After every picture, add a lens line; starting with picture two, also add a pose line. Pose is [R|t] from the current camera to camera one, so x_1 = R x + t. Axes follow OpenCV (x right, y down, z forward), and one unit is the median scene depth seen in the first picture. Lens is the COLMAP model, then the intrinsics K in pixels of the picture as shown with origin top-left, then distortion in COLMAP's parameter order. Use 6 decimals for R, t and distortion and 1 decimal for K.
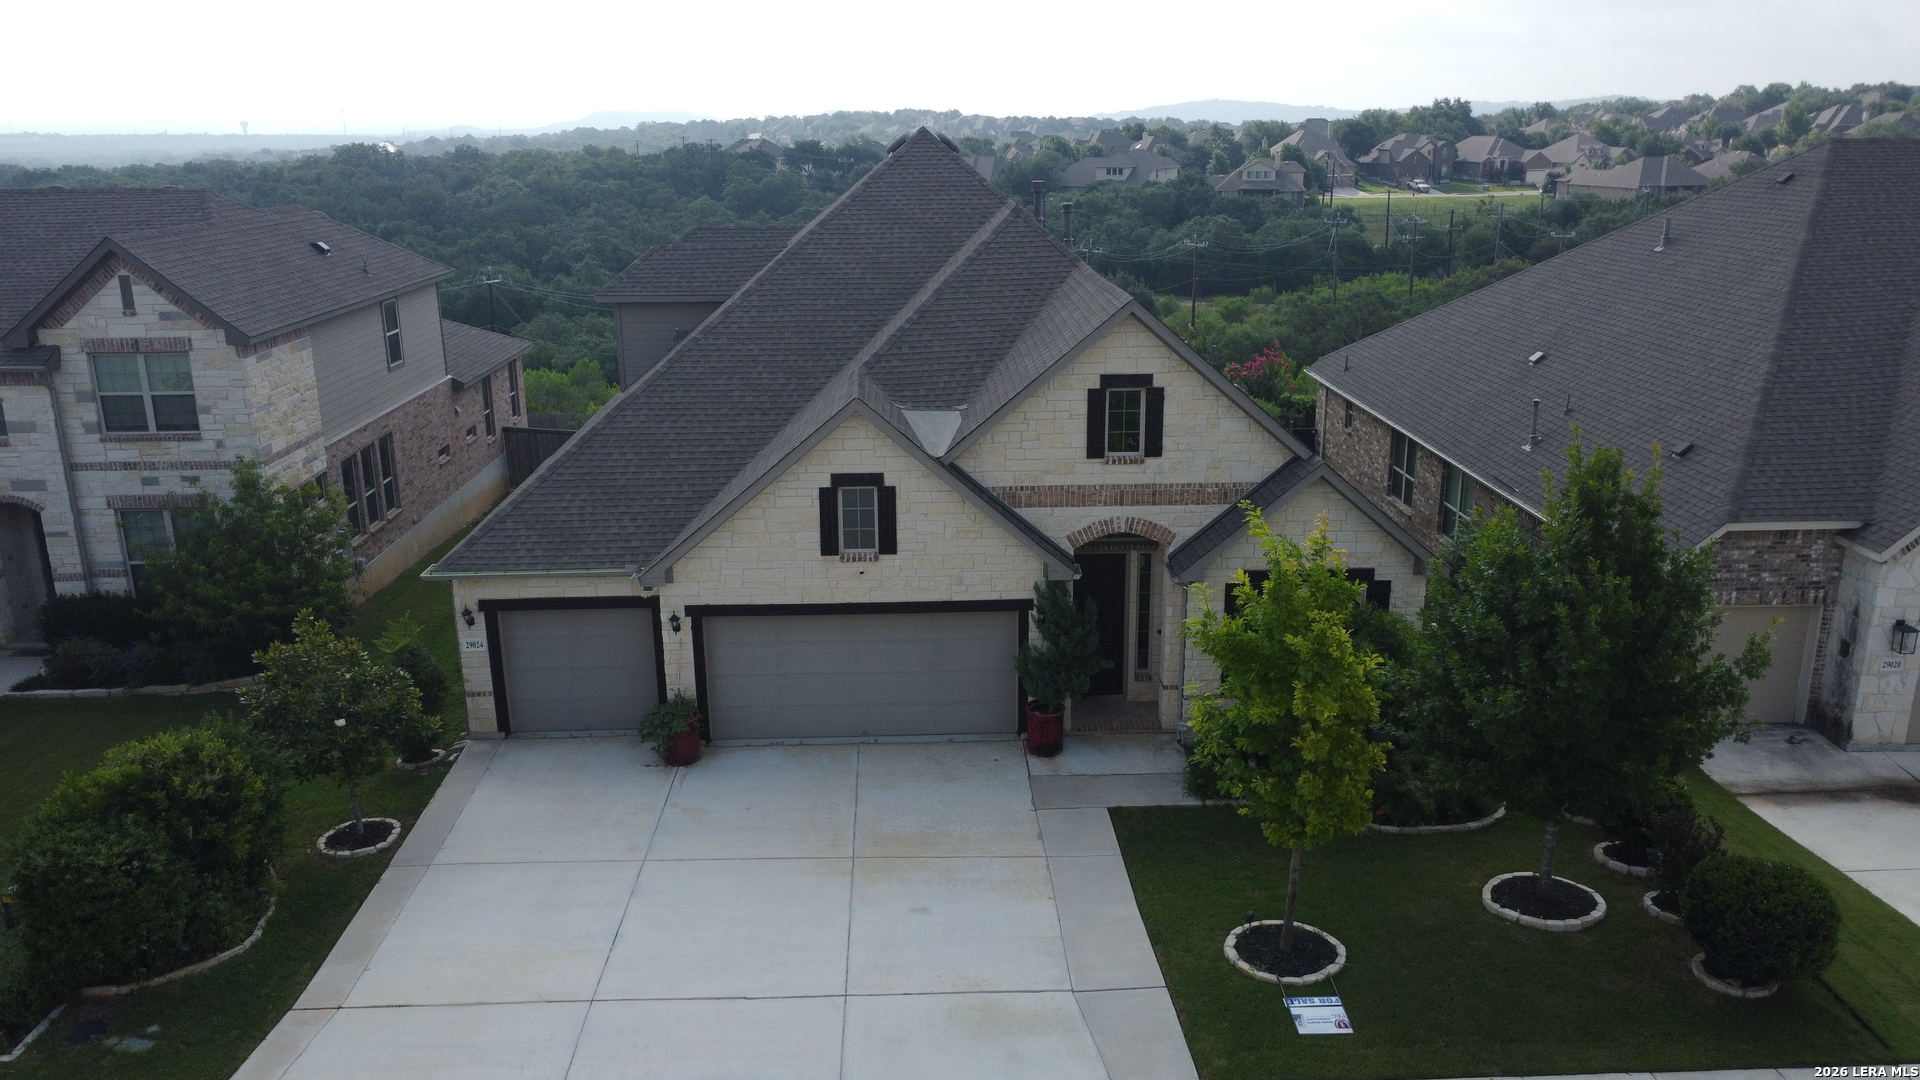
lens RADIAL K [[1445.6, 0, 961.4], [0, 1445.6, 570.3], [0, 0, 1]] dist [0.005131, -0.007573]
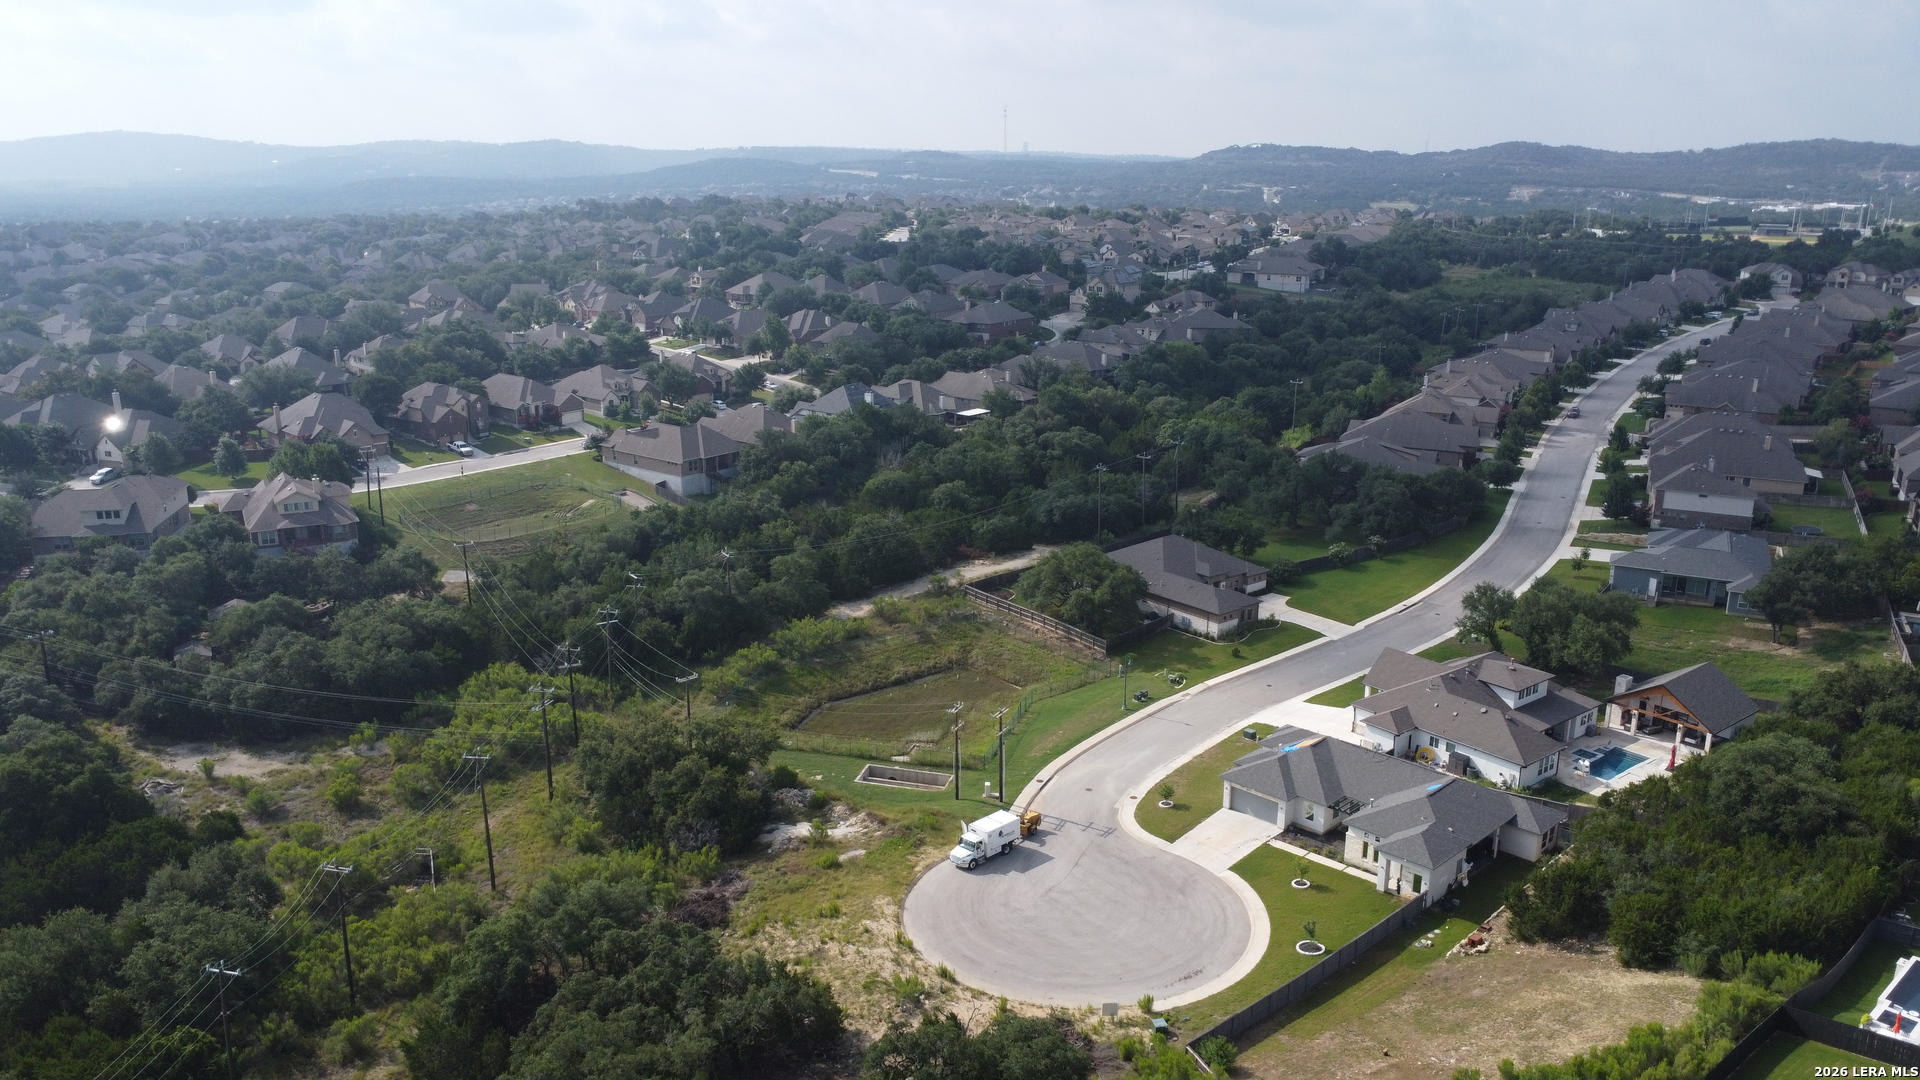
lens RADIAL K [[1445.6, 0, 963.1], [0, 1445.6, 558.5], [0, 0, 1]] dist [0.005131, -0.007573]
pose [[0.777401, -0.166119, 0.606673, -0.017151], [0.170627, 0.984025, 0.050802, -0.182045], [-0.605421, 0.064022, 0.793326, 0.044098]]
